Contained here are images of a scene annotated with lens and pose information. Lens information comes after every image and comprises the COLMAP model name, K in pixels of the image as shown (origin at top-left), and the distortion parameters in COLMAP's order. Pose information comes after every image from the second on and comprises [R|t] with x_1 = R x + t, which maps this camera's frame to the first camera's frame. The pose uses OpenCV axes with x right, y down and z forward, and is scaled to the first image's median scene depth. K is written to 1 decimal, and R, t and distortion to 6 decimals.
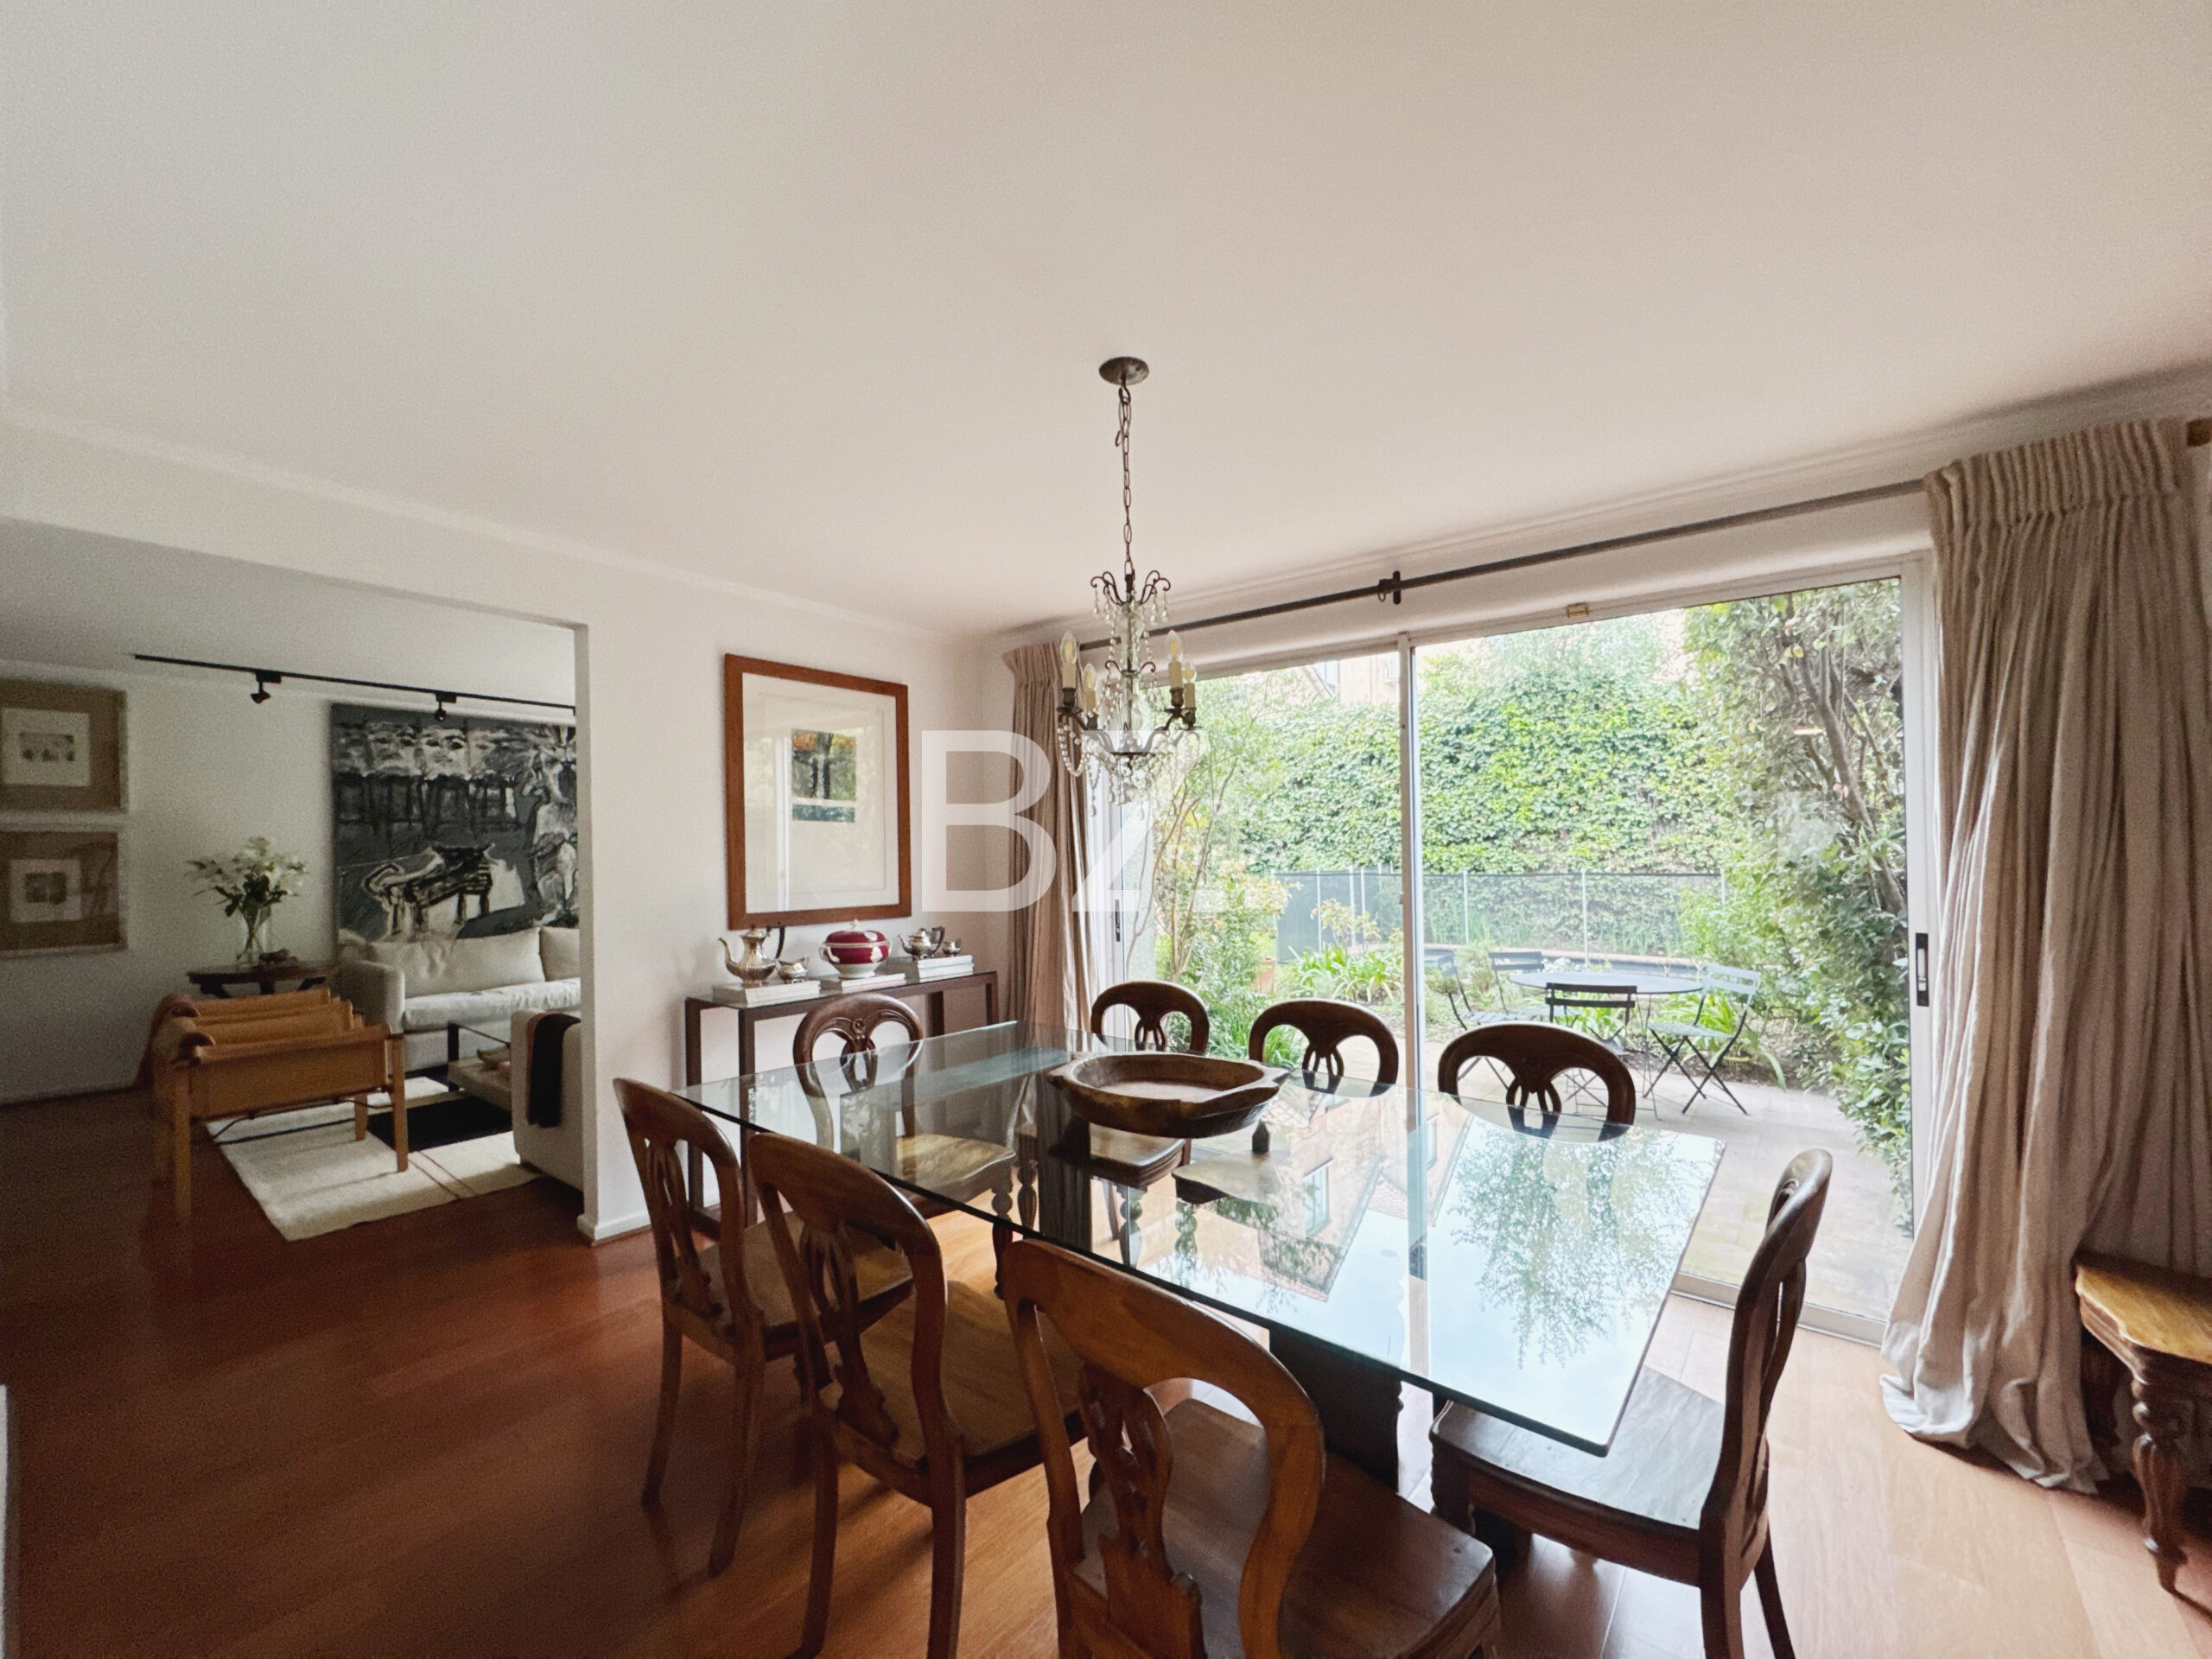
lens RADIAL K [[884.5, 0, 1100.2], [0, 884.5, 870.5], [0, 0, 1]] dist [-0.000705, -0.000236]
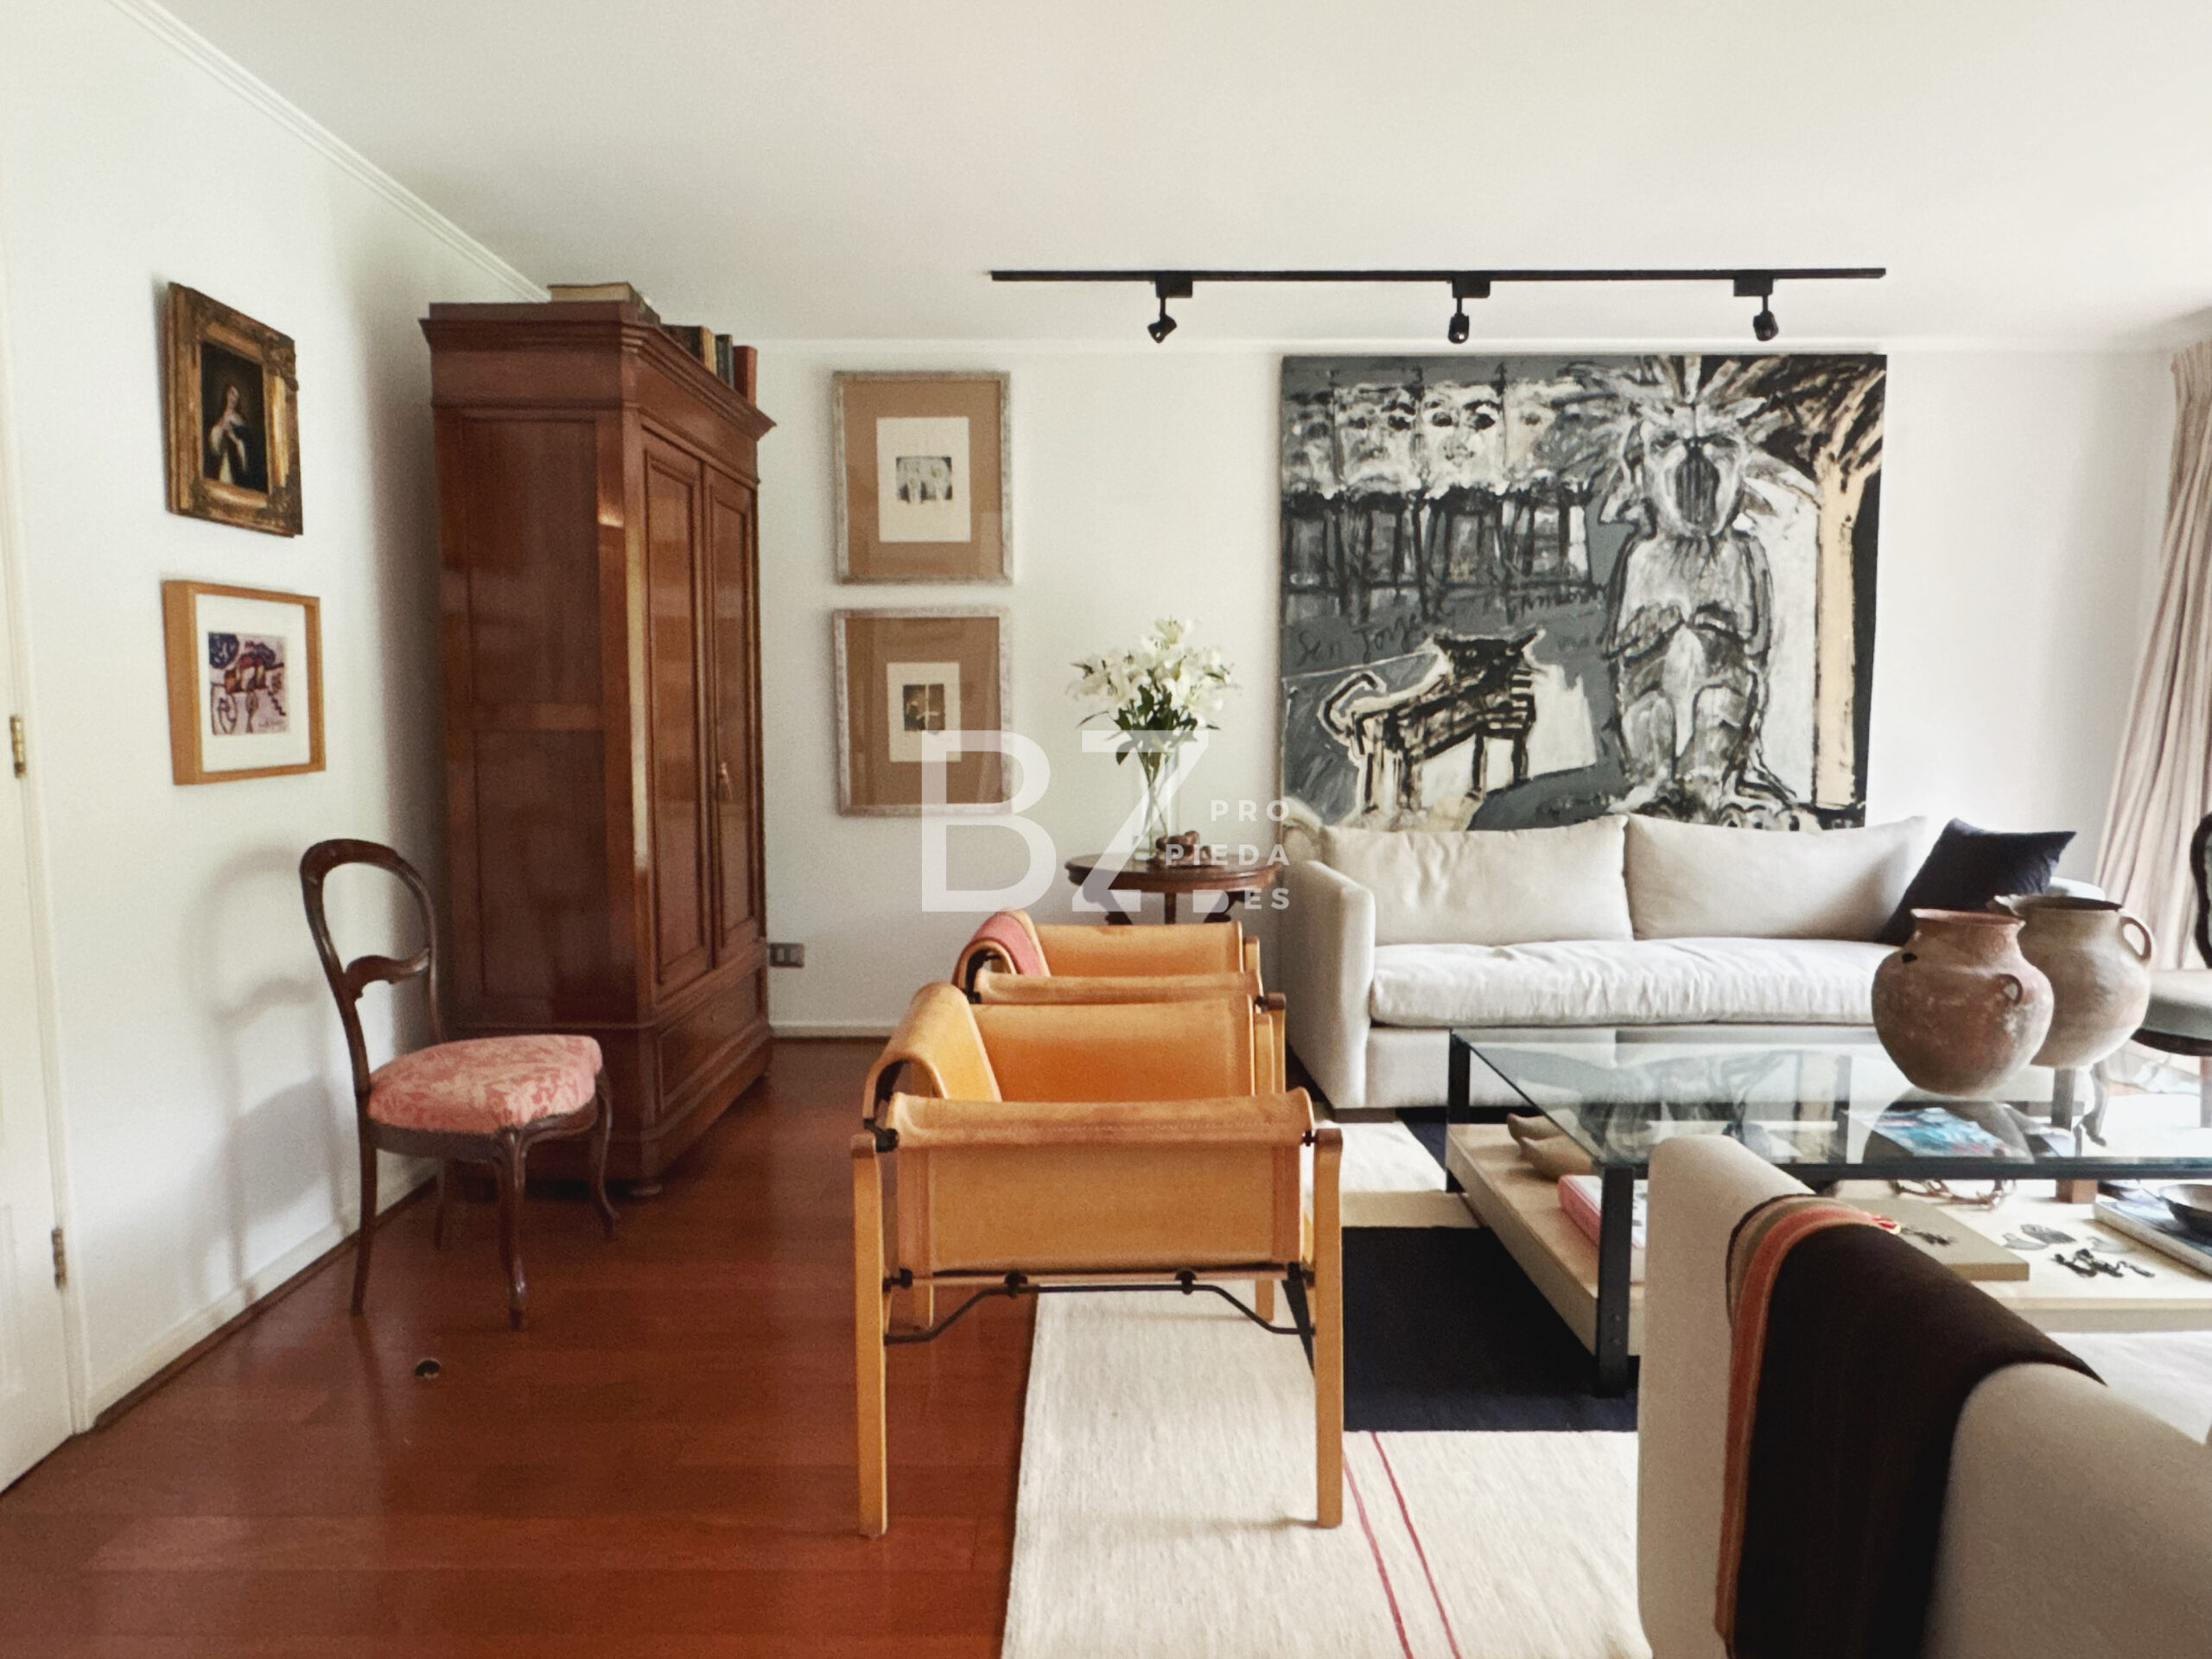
lens RADIAL K [[1339.0, 0, 1100.5], [0, 1339.0, 838.2], [0, 0, 1]] dist [-0.012965, 0.000727]
pose [[0.628362, 0.077744, -0.774026, -0.294431], [-0.013288, 0.995921, 0.089245, 0.020025], [0.777807, -0.045793, 0.626832, 0.393144]]
